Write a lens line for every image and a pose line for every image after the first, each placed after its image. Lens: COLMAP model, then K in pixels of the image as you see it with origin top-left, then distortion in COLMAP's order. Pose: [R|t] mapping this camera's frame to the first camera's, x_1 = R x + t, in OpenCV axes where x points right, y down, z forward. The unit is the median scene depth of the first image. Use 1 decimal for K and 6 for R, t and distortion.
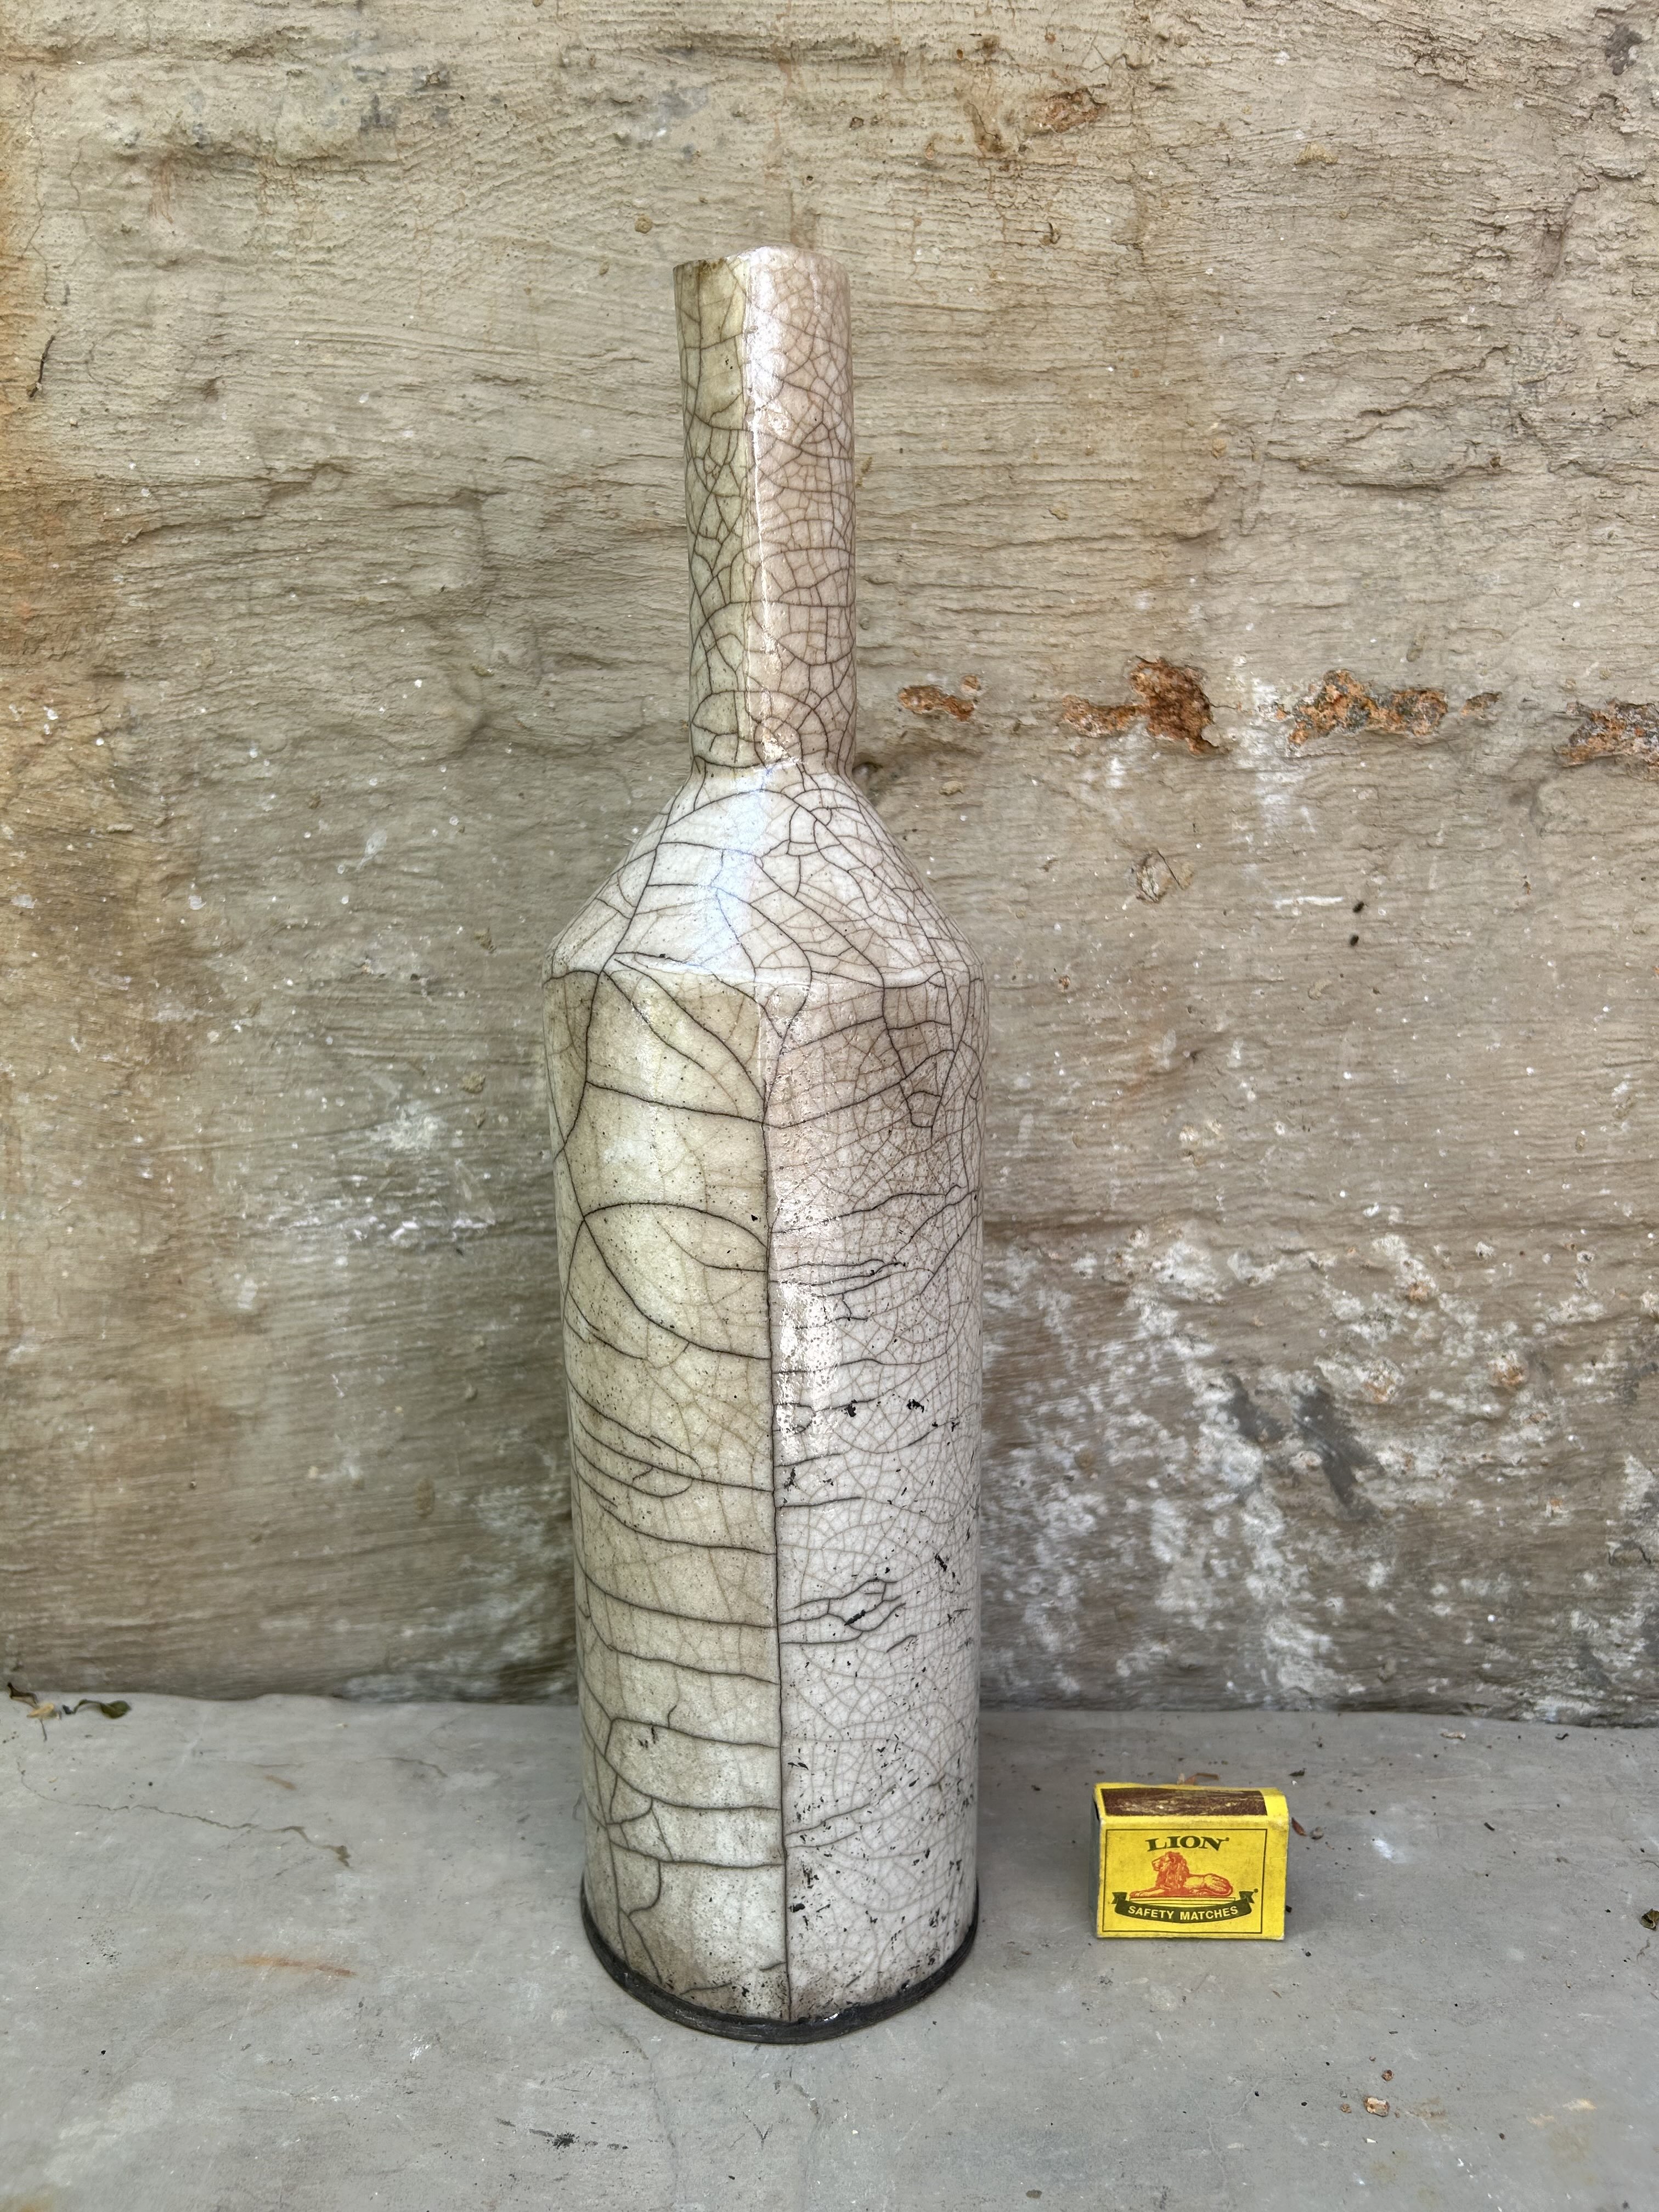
lens RADIAL K [[1716.5, 0, 820.3], [0, 1716.5, 1098.7], [0, 0, 1]] dist [0.011658, -0.030542]
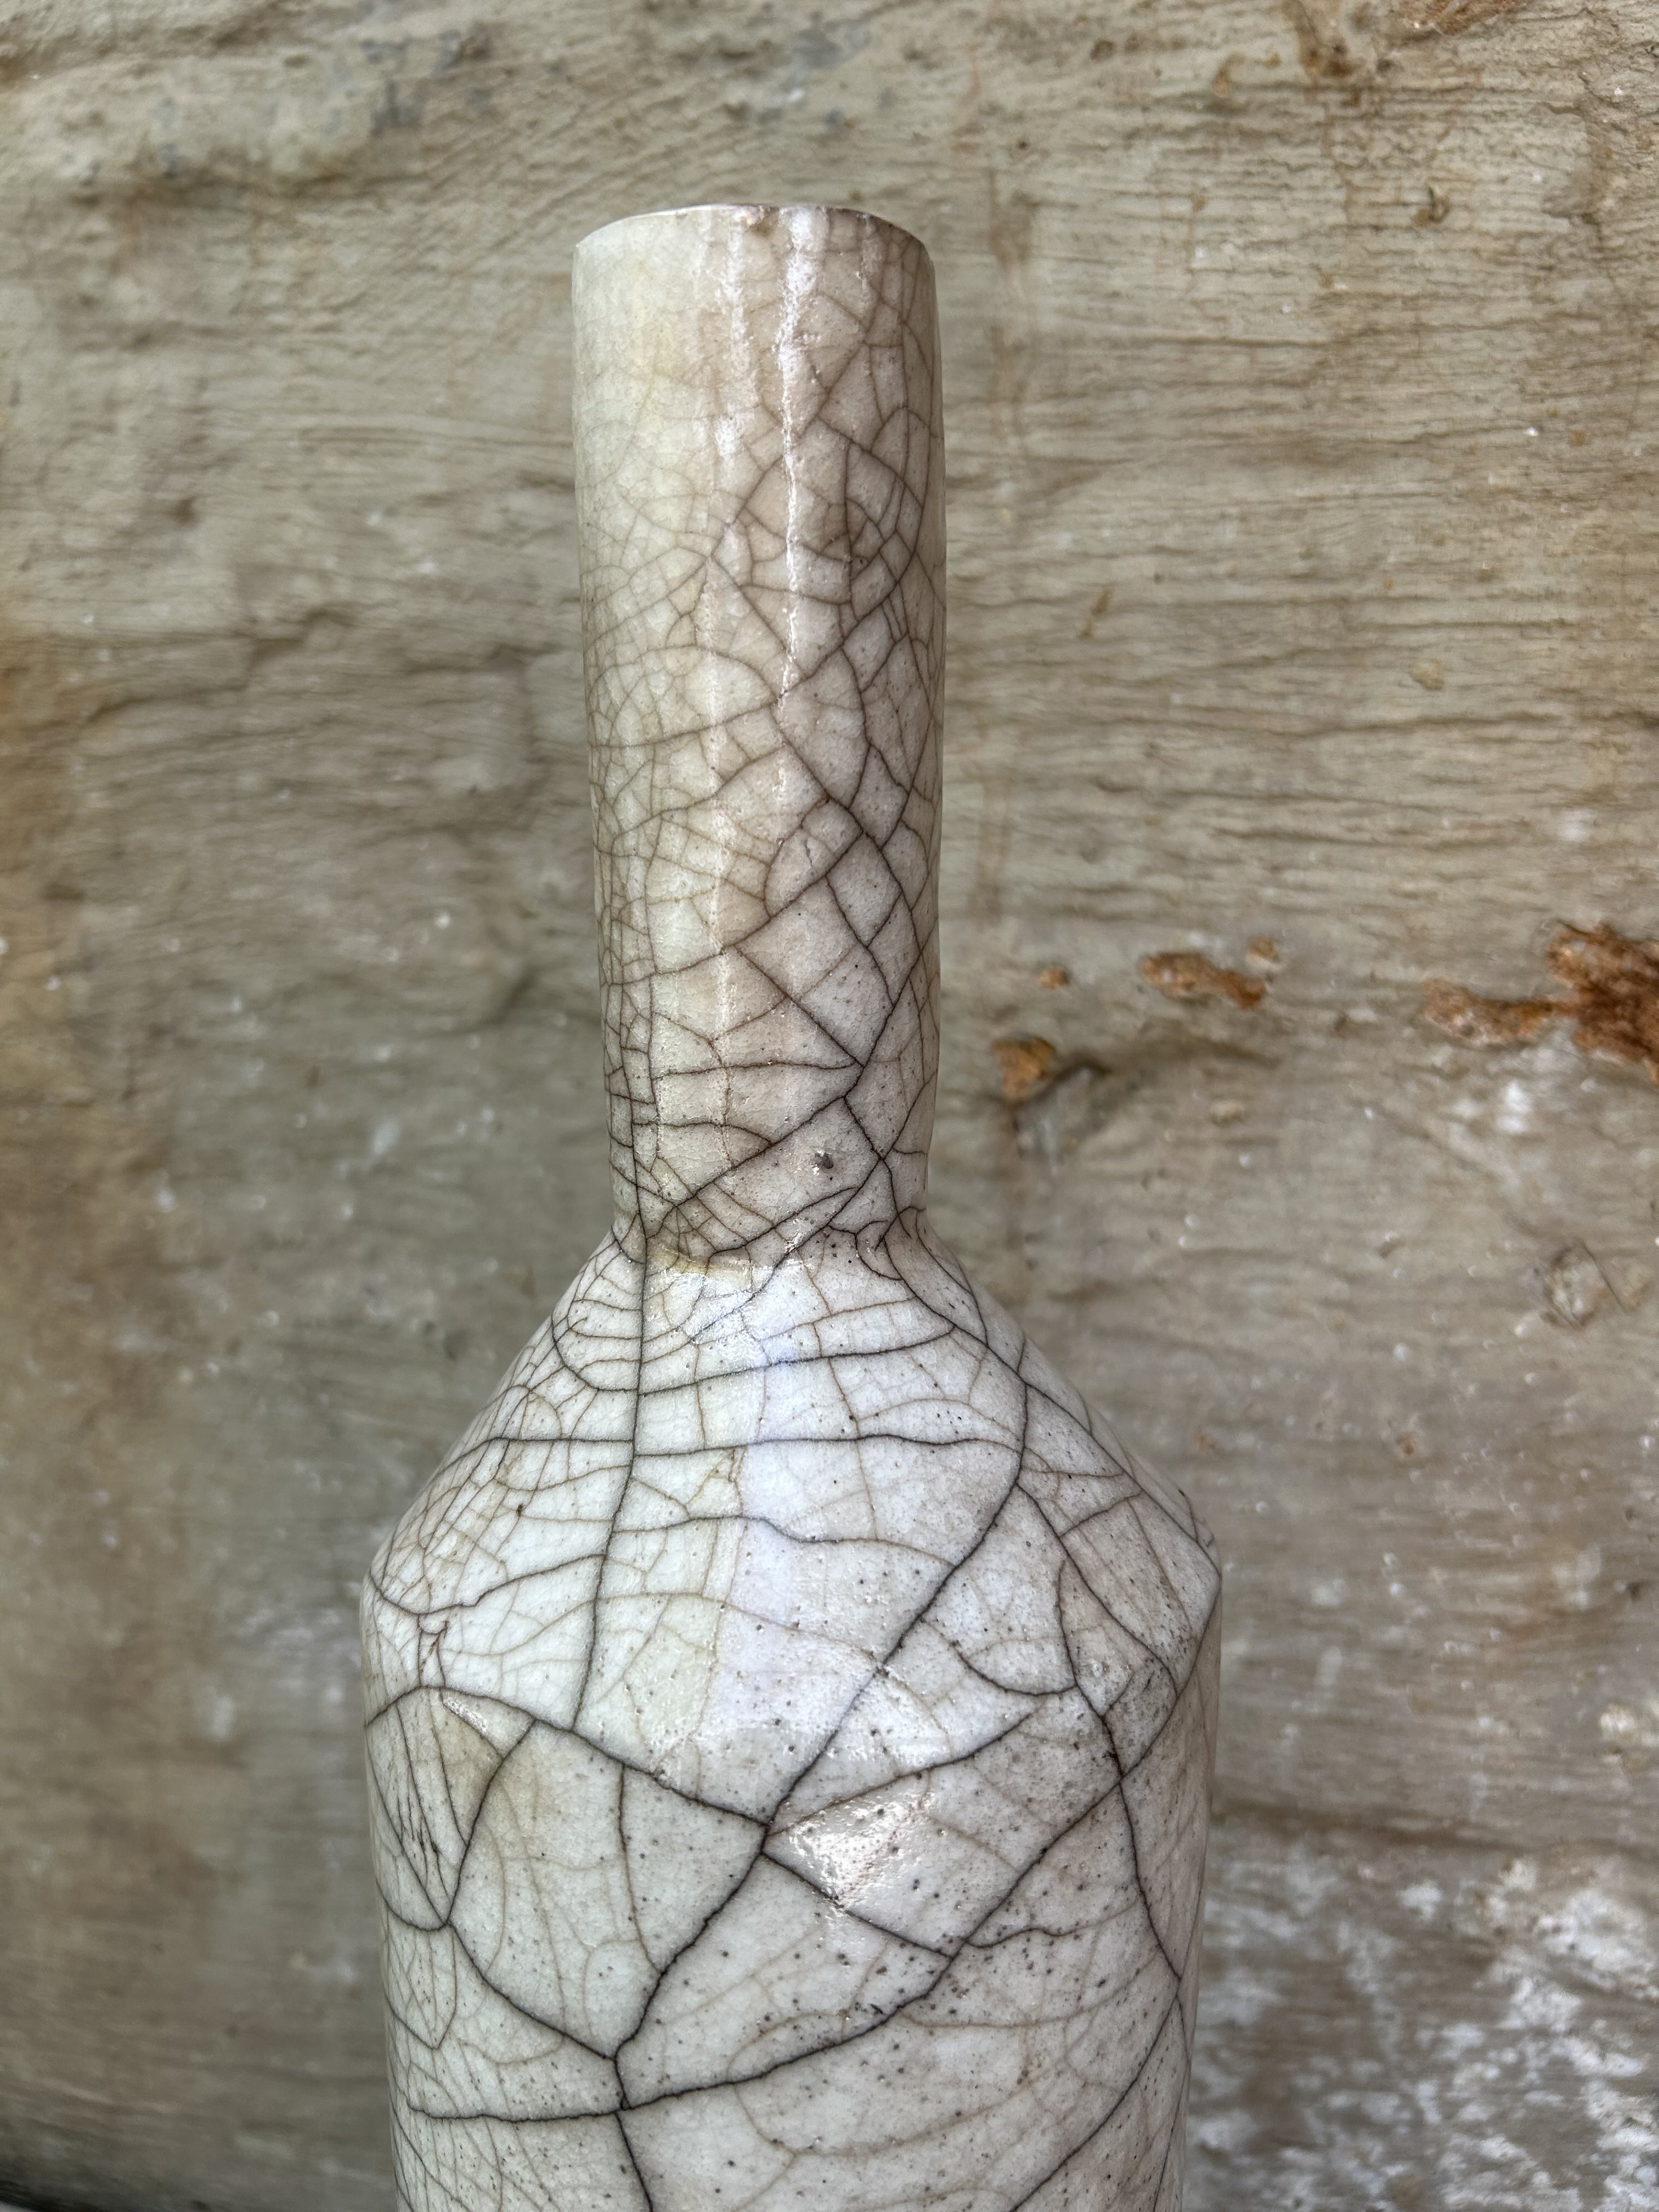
lens RADIAL K [[1716.5, 0, 817.1], [0, 1716.5, 1097.5], [0, 0, 1]] dist [0.011658, -0.030542]
pose [[0.963607, 0.059540, -0.260606, 0.094507], [-0.068019, 0.997404, -0.023630, -0.161391], [0.258523, 0.040496, 0.965156, 0.366804]]
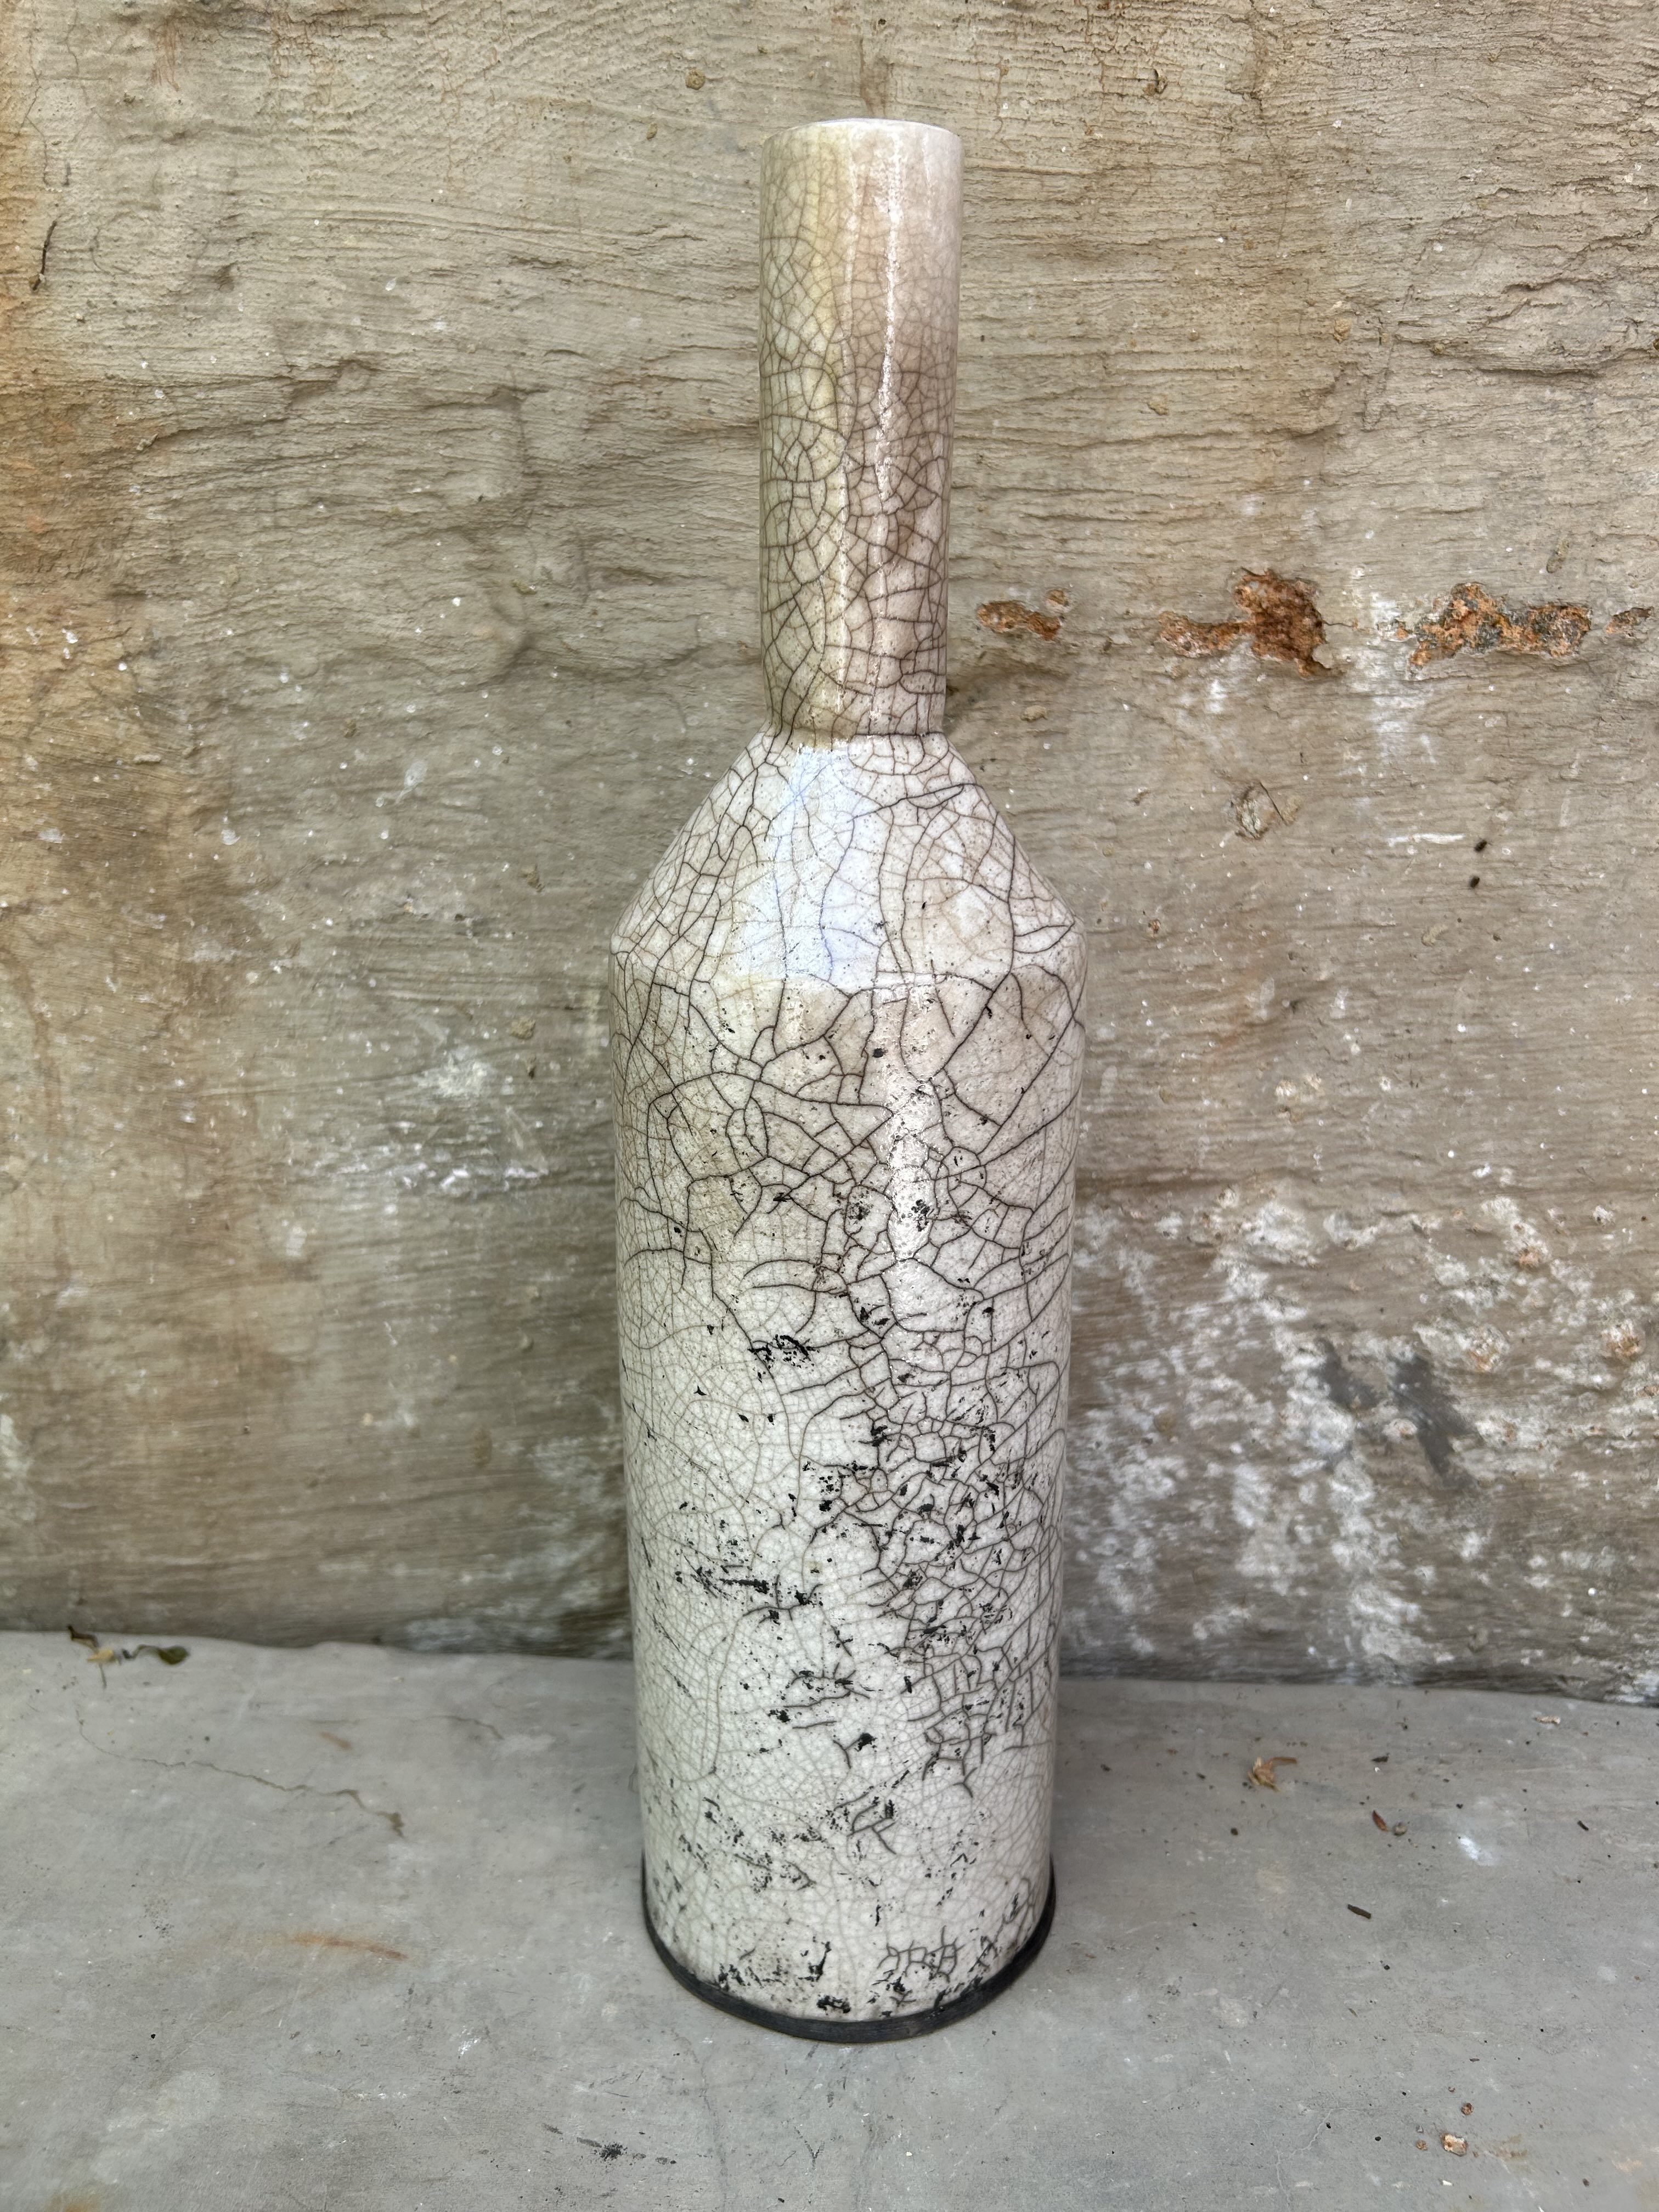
lens RADIAL K [[1716.5, 0, 823.8], [0, 1716.5, 1099.4], [0, 0, 1]] dist [0.011658, -0.030542]
pose [[0.998798, 0.008399, -0.048294, 0.010227], [-0.003891, 0.995687, 0.092694, -0.060342], [0.048864, -0.092394, 0.994523, 0.063398]]
